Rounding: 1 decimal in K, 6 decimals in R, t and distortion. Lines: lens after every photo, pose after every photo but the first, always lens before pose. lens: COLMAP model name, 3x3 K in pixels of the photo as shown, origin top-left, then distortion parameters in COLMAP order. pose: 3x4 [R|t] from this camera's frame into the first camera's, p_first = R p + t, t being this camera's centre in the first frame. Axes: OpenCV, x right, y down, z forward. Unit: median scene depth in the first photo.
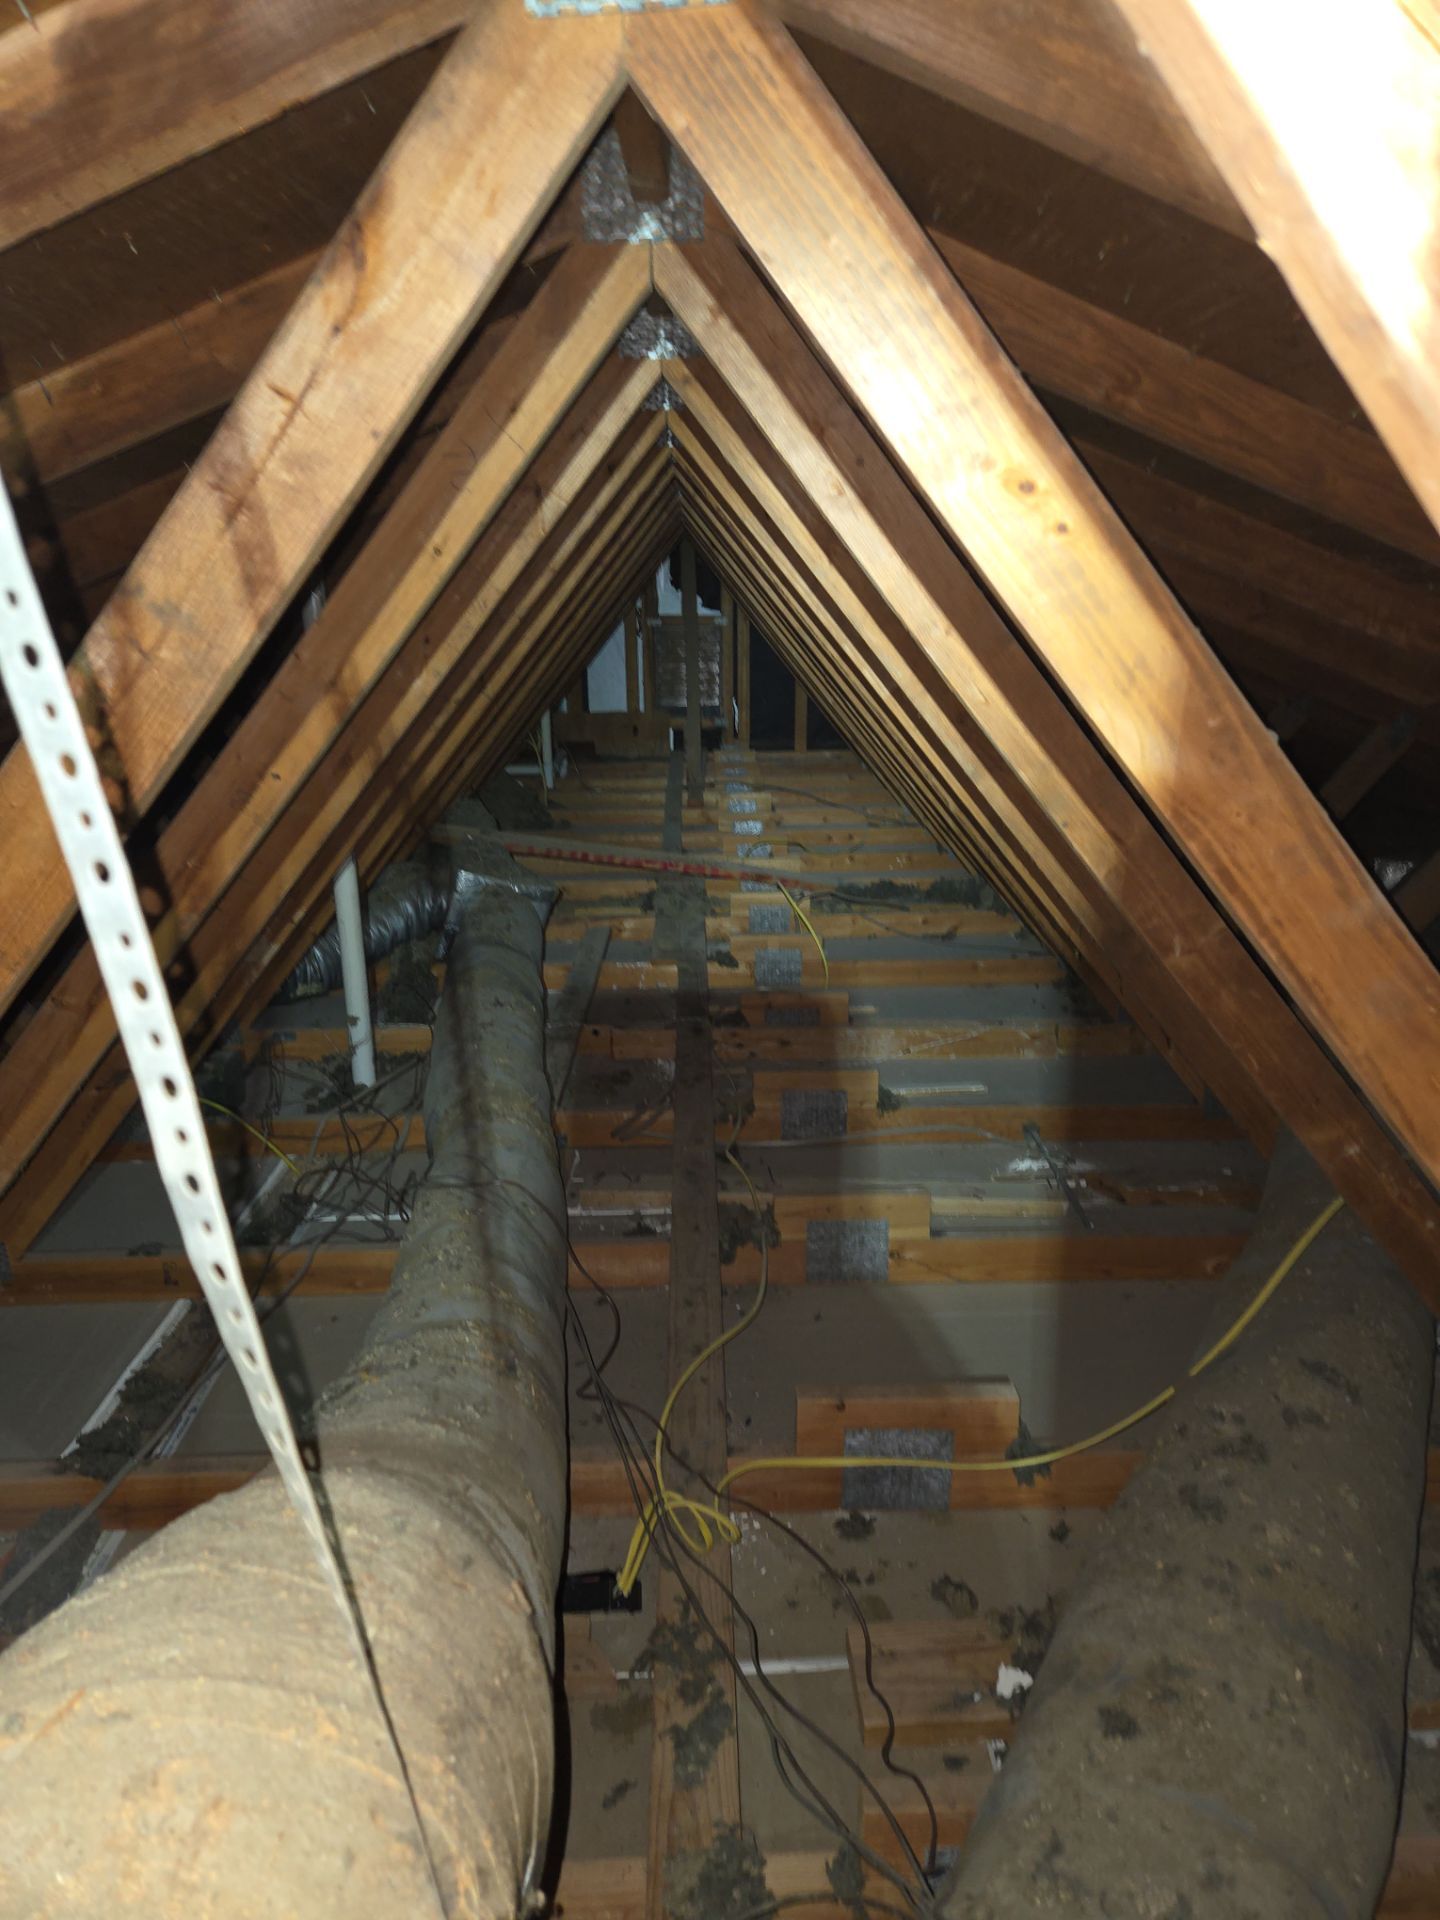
lens RADIAL K [[1357.8, 0, 720.0], [0, 1357.8, 960.0], [0, 0, 1]] dist [0.040931, -0.070664]
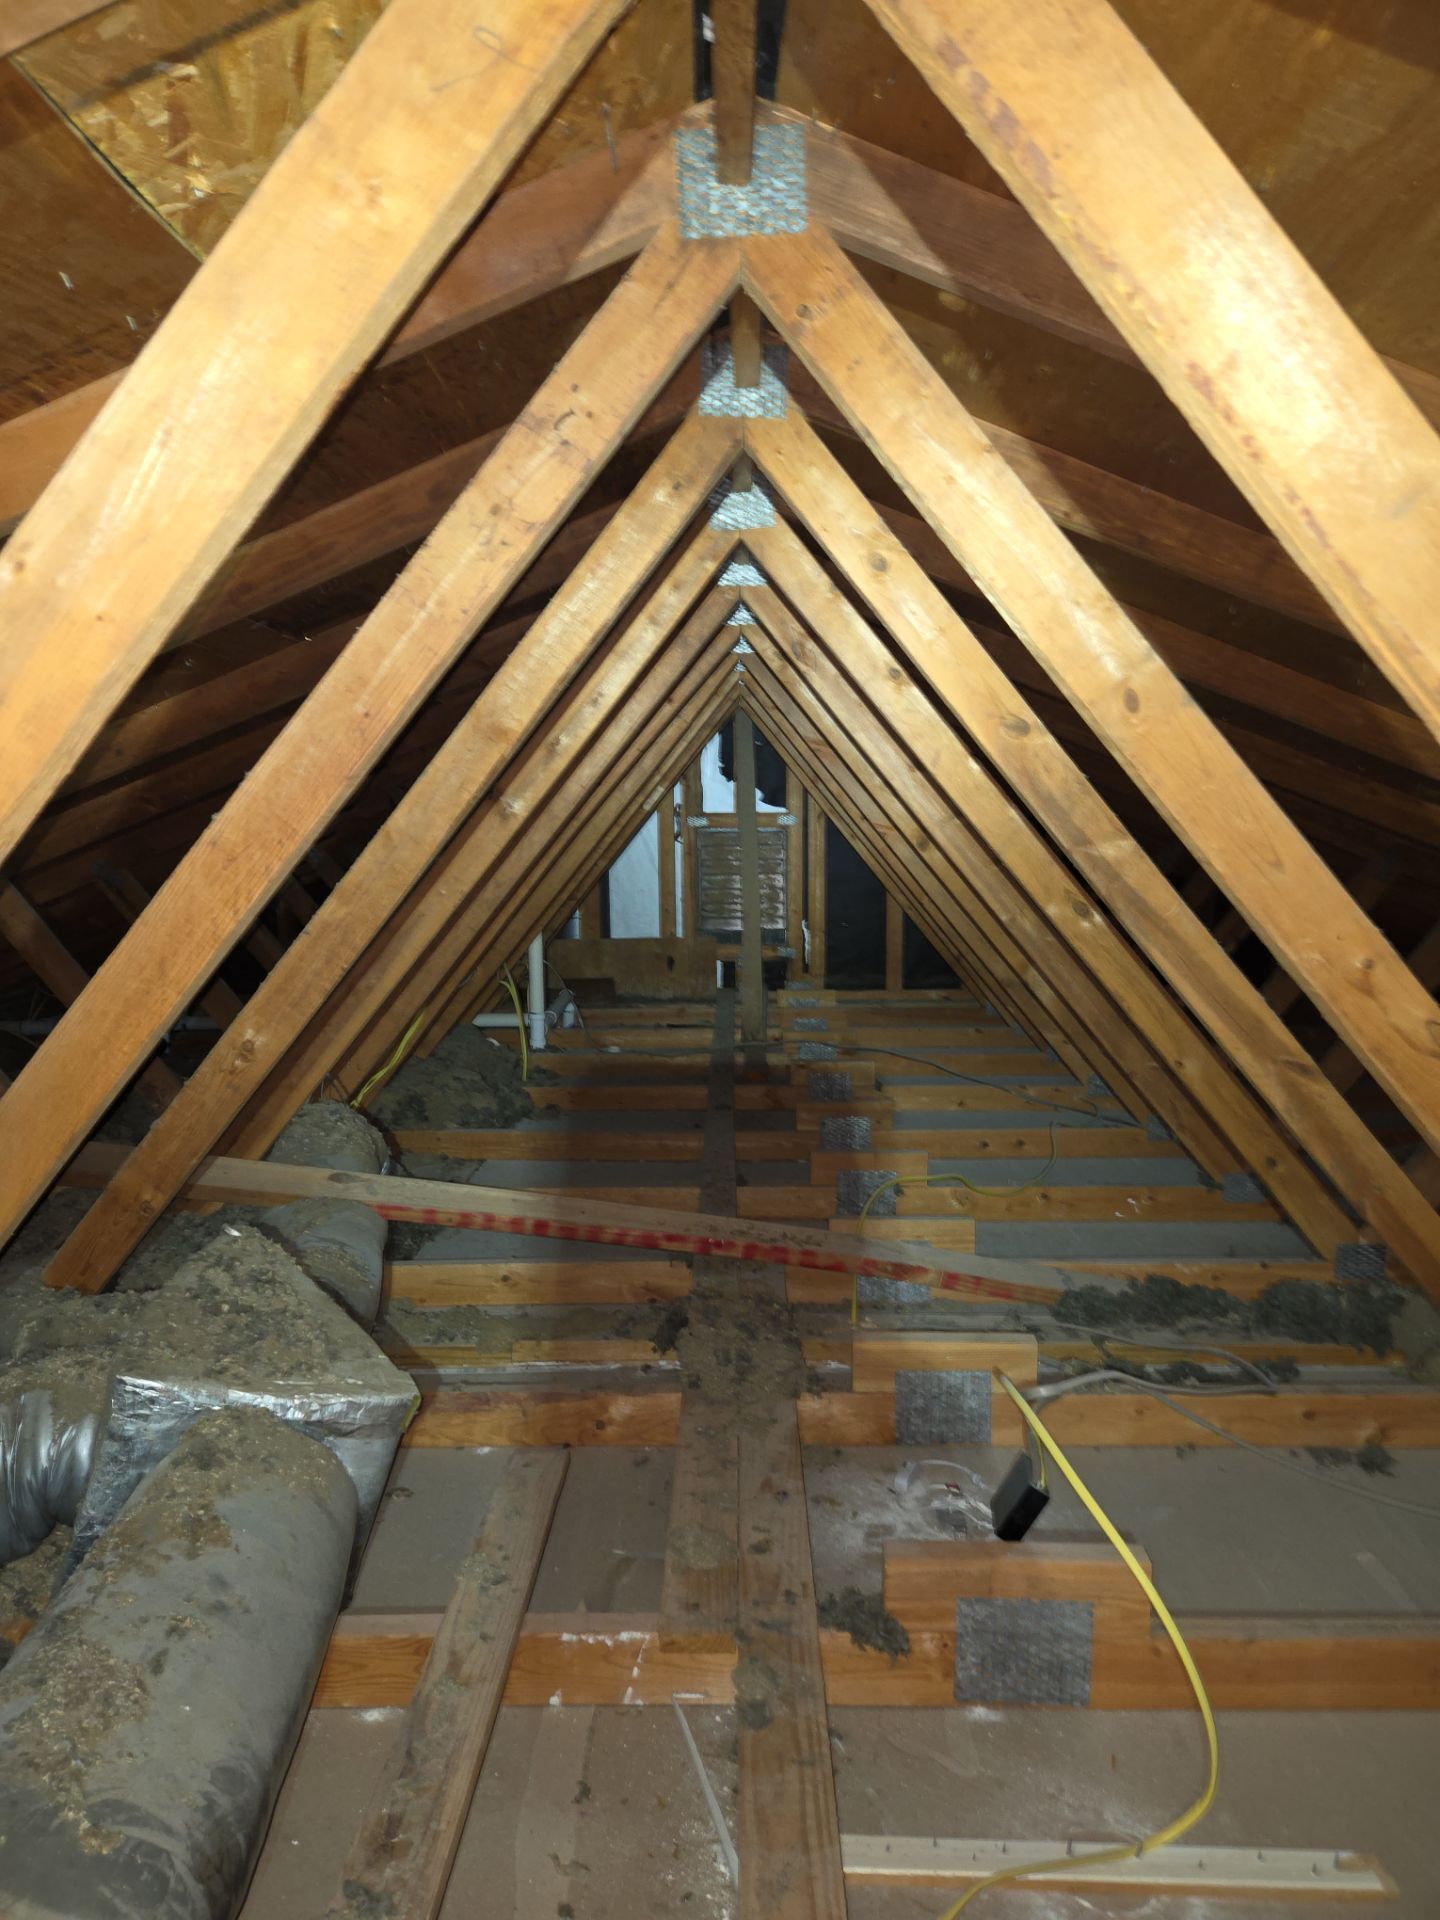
lens RADIAL K [[1357.8, 0, 720.0], [0, 1357.8, 960.0], [0, 0, 1]] dist [0.040931, -0.070664]
pose [[0.999427, 0.003396, -0.033679, -0.010943], [-0.008931, 0.986157, -0.165572, -0.049554], [0.032650, 0.165778, 0.985623, 0.280264]]
